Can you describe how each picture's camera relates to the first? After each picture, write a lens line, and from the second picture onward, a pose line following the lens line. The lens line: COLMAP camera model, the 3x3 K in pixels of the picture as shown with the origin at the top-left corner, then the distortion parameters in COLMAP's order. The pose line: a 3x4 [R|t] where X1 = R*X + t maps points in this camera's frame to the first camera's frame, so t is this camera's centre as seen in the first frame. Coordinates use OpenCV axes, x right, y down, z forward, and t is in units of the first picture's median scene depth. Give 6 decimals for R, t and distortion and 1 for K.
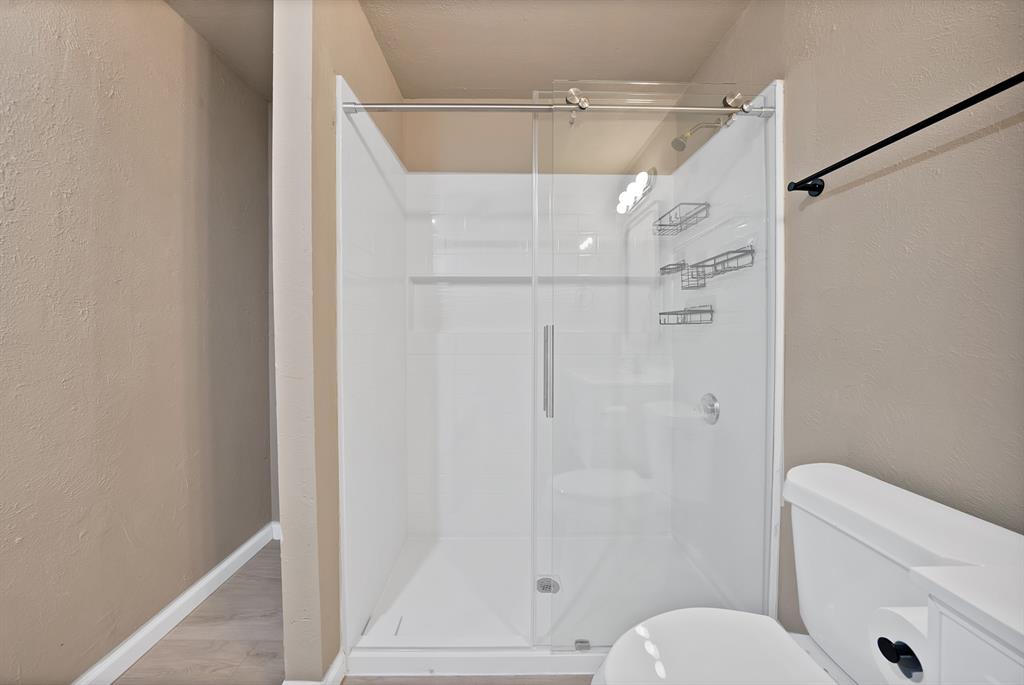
lens RADIAL K [[401.9, 0, 508.6], [0, 401.9, 337.1], [0, 0, 1]] dist [0.000484, 0.000024]
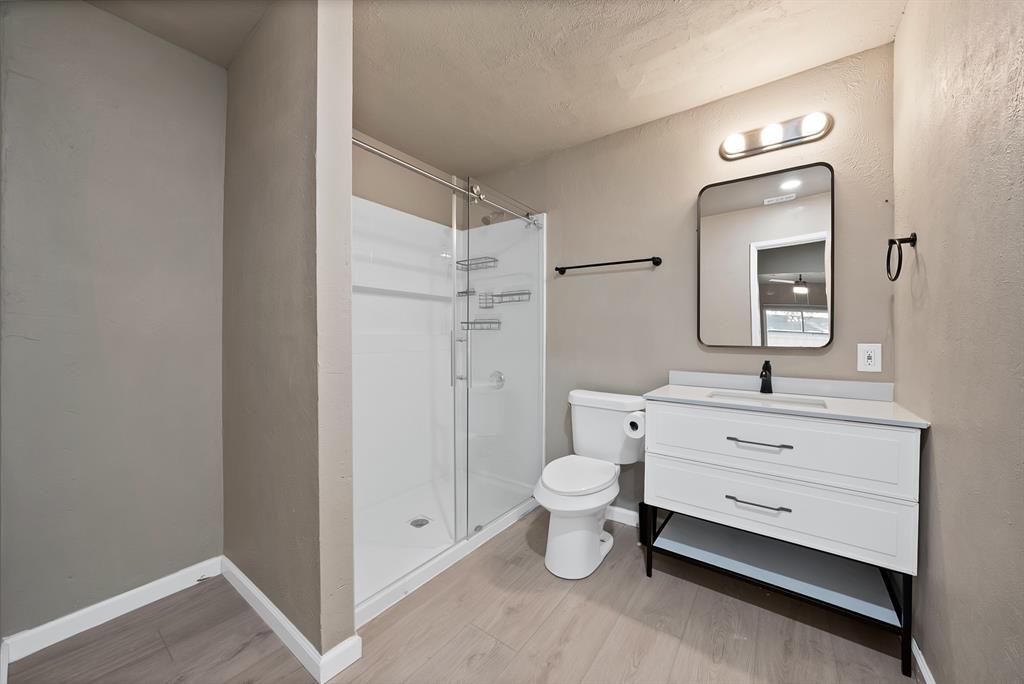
lens RADIAL K [[379.6, 0, 510.8], [0, 379.6, 338.4], [0, 0, 1]] dist [-0.001495, -0.000127]
pose [[0.592662, 0.002941, 0.805446, -0.785792], [0.001456, 0.999988, -0.004722, 0.010361], [-0.805450, 0.003972, 0.592650, -0.005502]]
